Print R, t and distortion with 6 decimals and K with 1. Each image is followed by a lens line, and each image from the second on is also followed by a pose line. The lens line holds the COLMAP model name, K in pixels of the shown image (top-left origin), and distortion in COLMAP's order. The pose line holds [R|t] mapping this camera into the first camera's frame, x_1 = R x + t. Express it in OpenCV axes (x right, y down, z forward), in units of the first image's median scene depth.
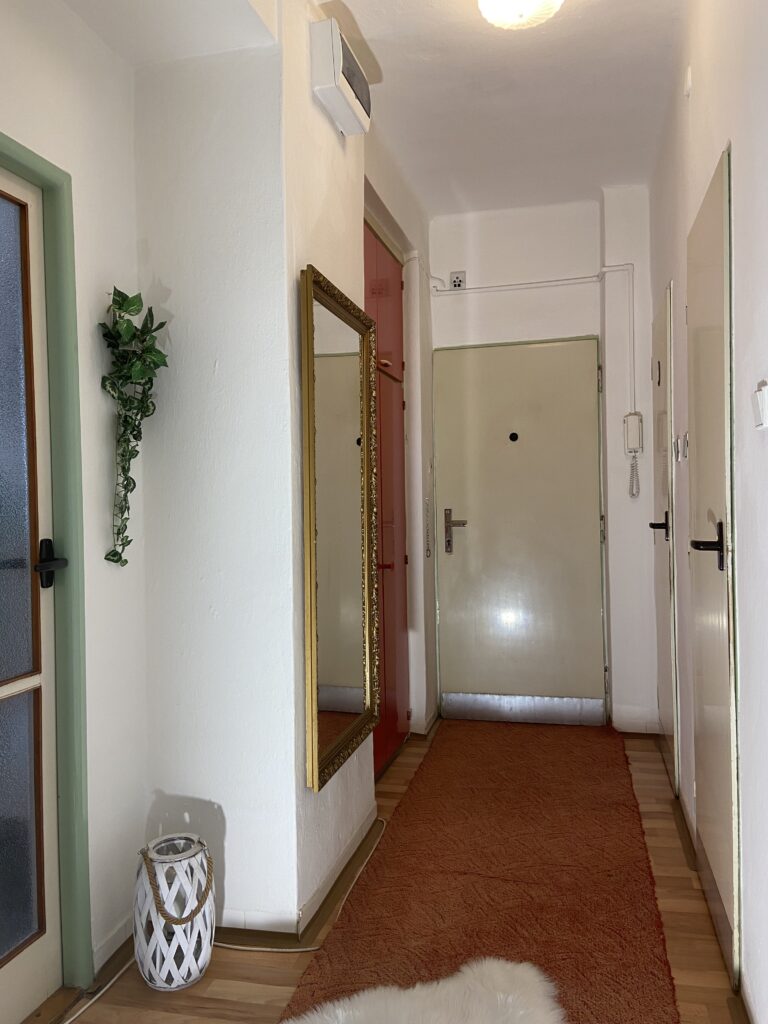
lens RADIAL K [[774.8, 0, 385.9], [0, 774.8, 506.9], [0, 0, 1]] dist [0.141400, -0.180004]
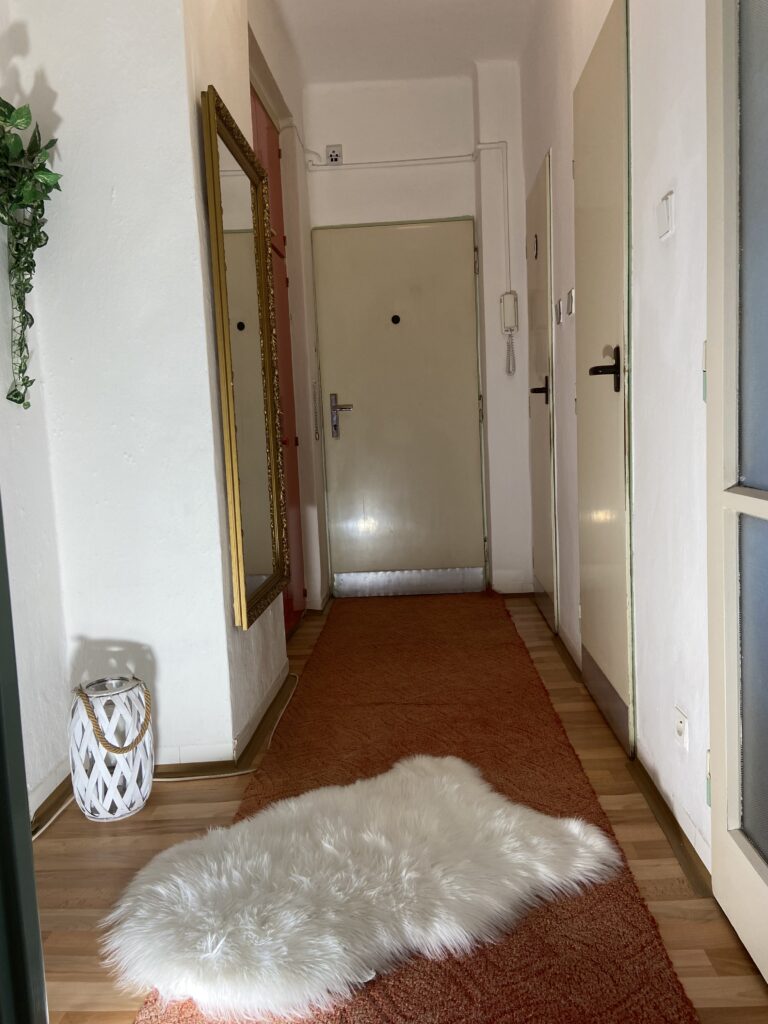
lens RADIAL K [[774.8, 0, 385.9], [0, 774.8, 506.9], [0, 0, 1]] dist [0.141400, -0.180004]
pose [[0.981468, -0.044890, 0.186294, -0.090960], [0.028801, 0.995687, 0.088191, 0.117868], [-0.189449, -0.081191, 0.978528, -0.019711]]
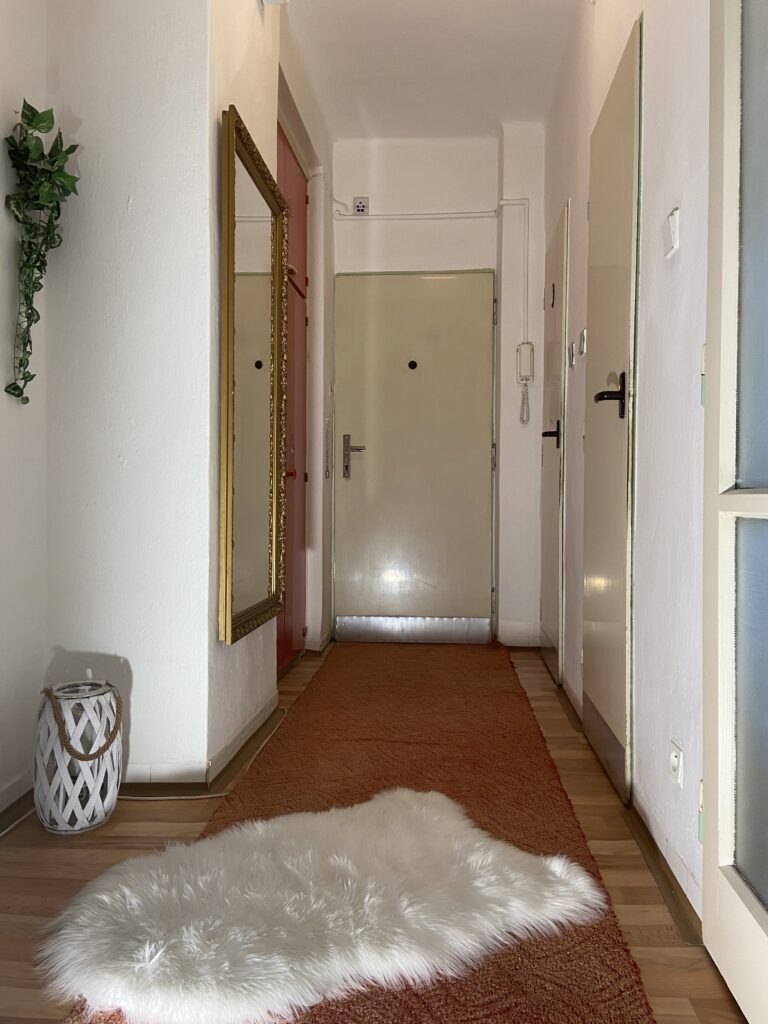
lens RADIAL K [[774.8, 0, 385.9], [0, 774.8, 506.9], [0, 0, 1]] dist [0.141400, -0.180004]
pose [[0.986913, 0.023514, 0.159532, -0.054290], [-0.023538, 0.999721, -0.001744, 0.185415], [-0.159528, -0.002034, 0.987191, -0.005111]]
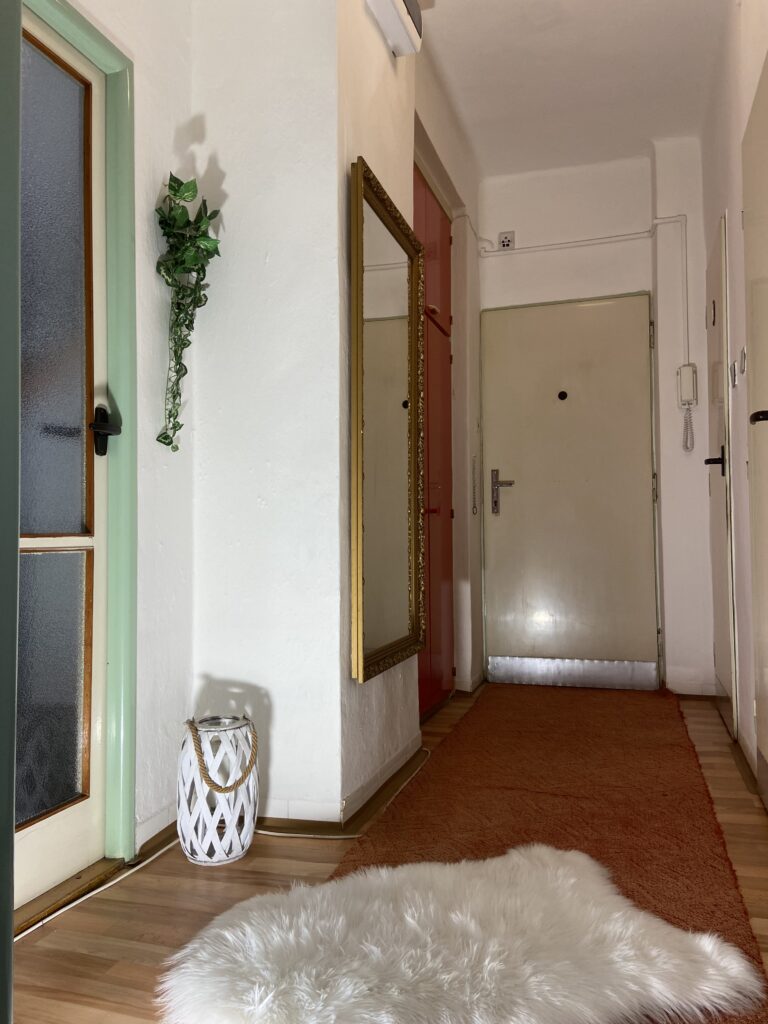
lens RADIAL K [[774.8, 0, 385.9], [0, 774.8, 506.9], [0, 0, 1]] dist [0.141400, -0.180004]
pose [[0.998291, 0.007832, -0.057913, -0.001784], [-0.010505, 0.998886, -0.045996, 0.185827], [0.057489, 0.046525, 0.997261, 0.009912]]
